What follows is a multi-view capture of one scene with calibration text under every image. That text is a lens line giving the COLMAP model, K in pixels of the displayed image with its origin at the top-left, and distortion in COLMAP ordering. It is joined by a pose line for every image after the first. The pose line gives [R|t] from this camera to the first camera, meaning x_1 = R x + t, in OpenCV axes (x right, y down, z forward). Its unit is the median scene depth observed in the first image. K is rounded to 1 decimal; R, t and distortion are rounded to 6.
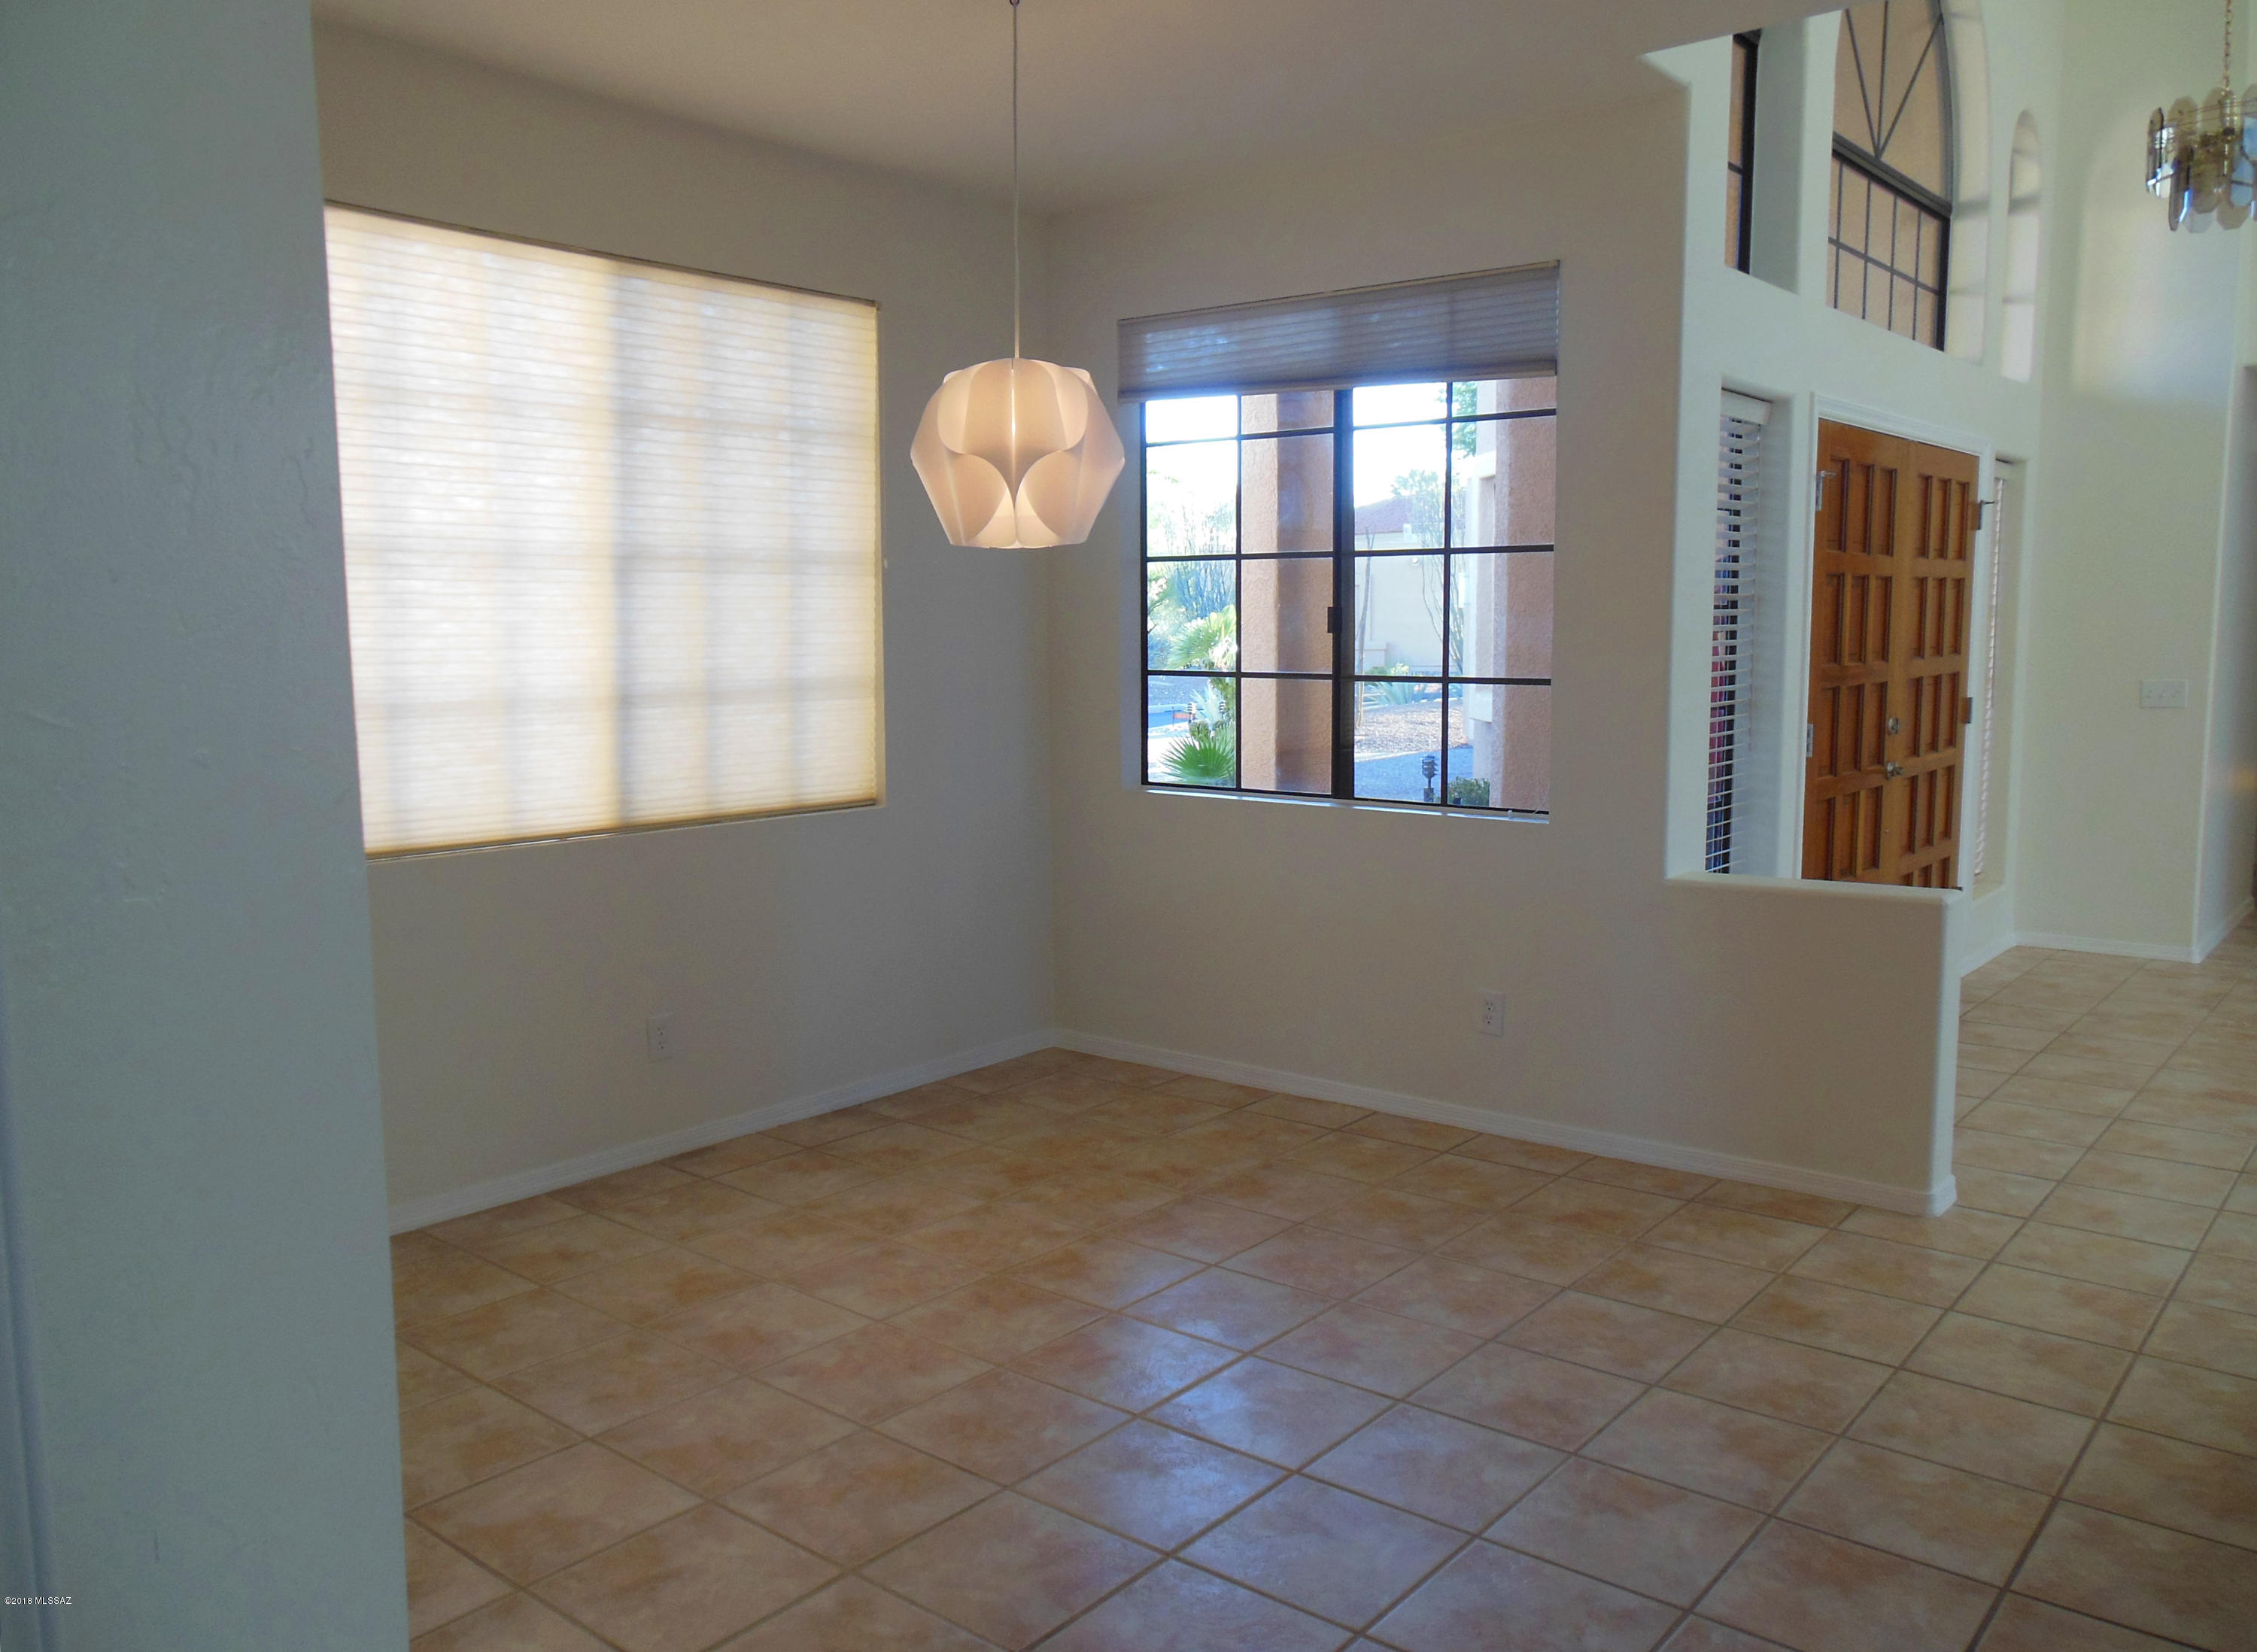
lens RADIAL K [[1720.2, 0, 1128.5], [0, 1720.2, 826.0], [0, 0, 1]] dist [-0.023309, 0.004861]
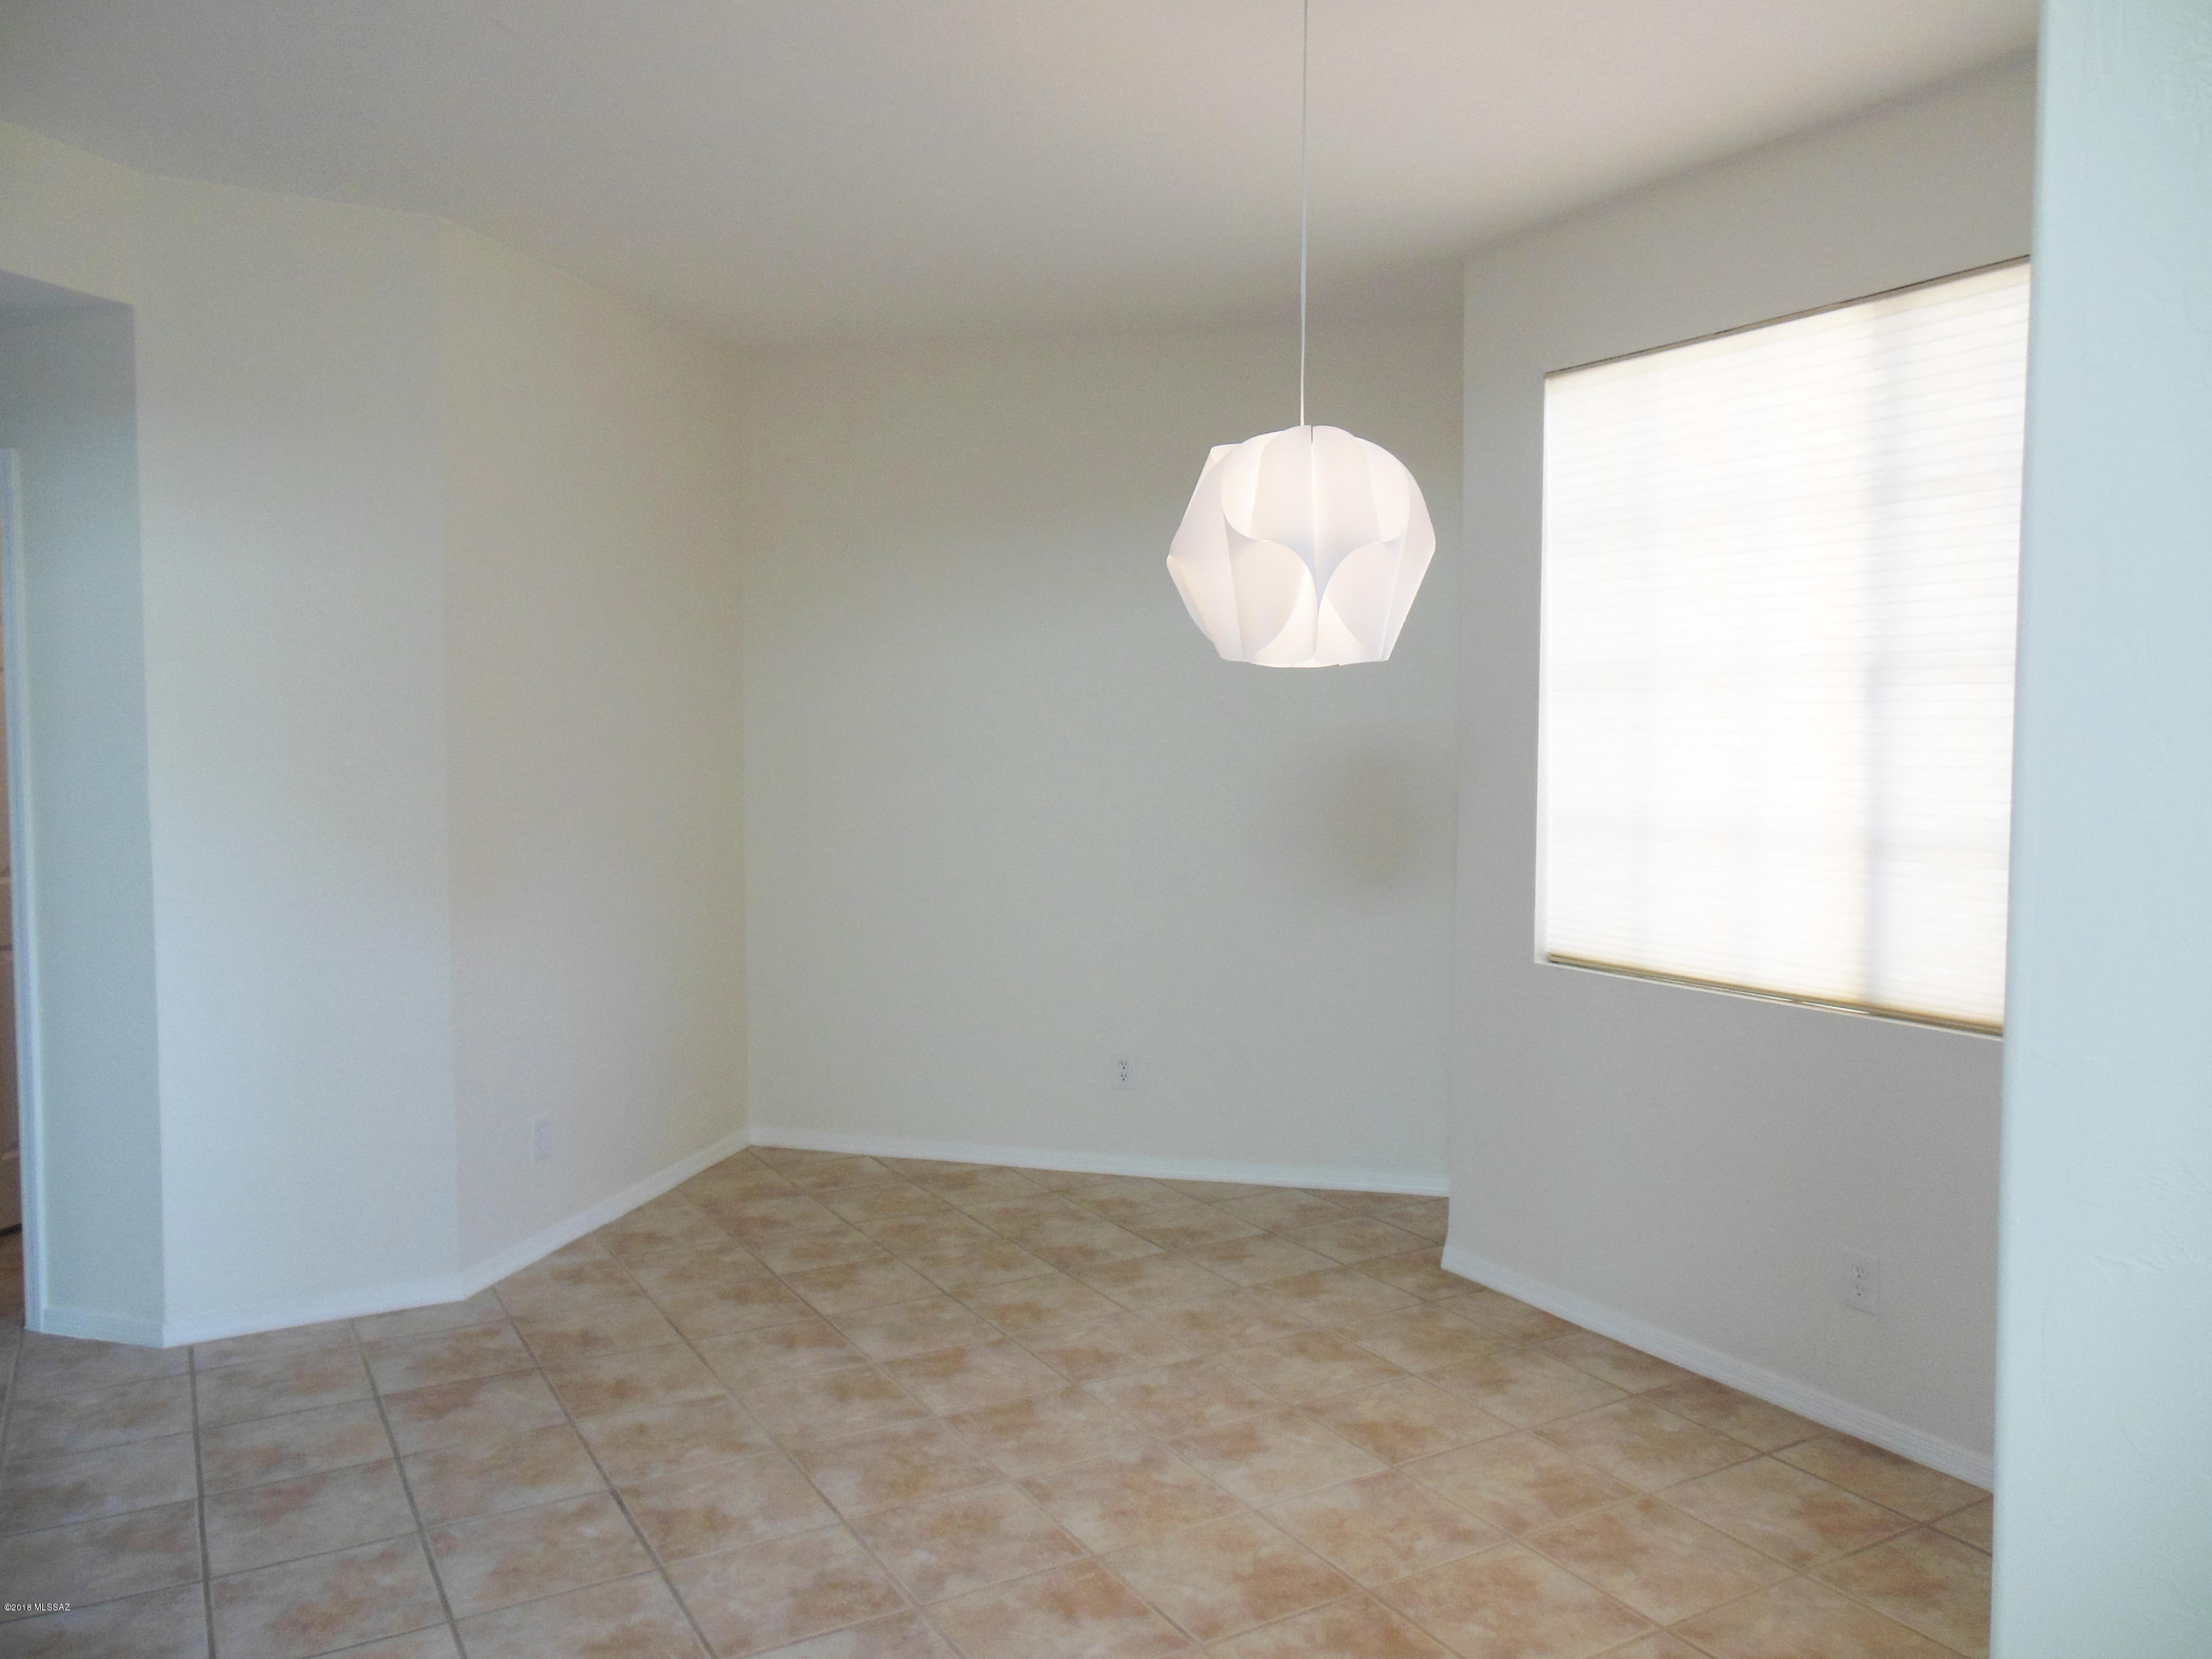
lens RADIAL K [[1649.0, 0, 1106.0], [0, 1649.0, 829.5], [0, 0, 1]] dist [-0.064573, 0.098894]
pose [[-0.338011, 0.061645, -0.939121, 0.599964], [-0.107068, 0.988856, 0.103445, -0.135868], [0.935032, 0.135515, -0.327644, 1.023533]]
